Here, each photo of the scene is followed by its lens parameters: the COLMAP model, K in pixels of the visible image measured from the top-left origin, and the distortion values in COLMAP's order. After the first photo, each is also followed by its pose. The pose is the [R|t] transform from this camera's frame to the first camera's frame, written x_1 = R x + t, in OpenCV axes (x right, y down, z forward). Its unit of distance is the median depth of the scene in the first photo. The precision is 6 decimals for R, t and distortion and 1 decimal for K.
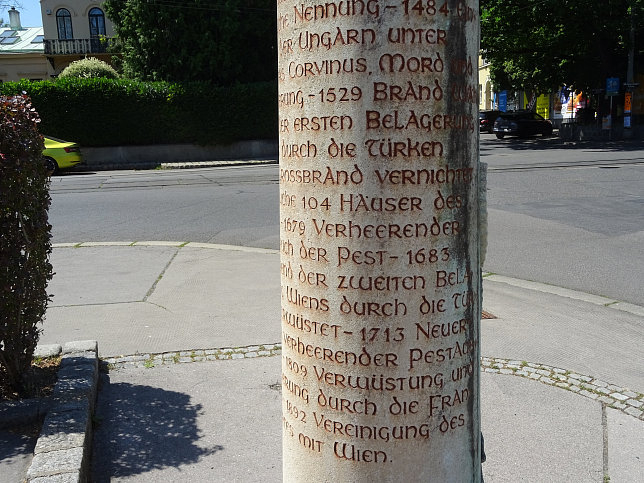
lens RADIAL K [[628.6, 0, 322.0], [0, 628.6, 241.5], [0, 0, 1]] dist [0.012471, 0.013638]
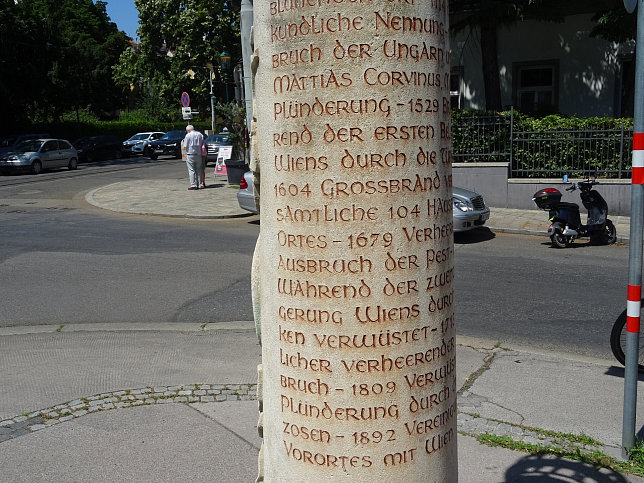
lens RADIAL K [[628.6, 0, 322.0], [0, 628.6, 241.5], [0, 0, 1]] dist [0.012471, 0.013638]
pose [[0.442126, -0.124575, 0.888260, -0.975490], [0.168015, 0.984282, 0.054414, -0.091713], [-0.881077, 0.125183, 0.456107, 0.670965]]
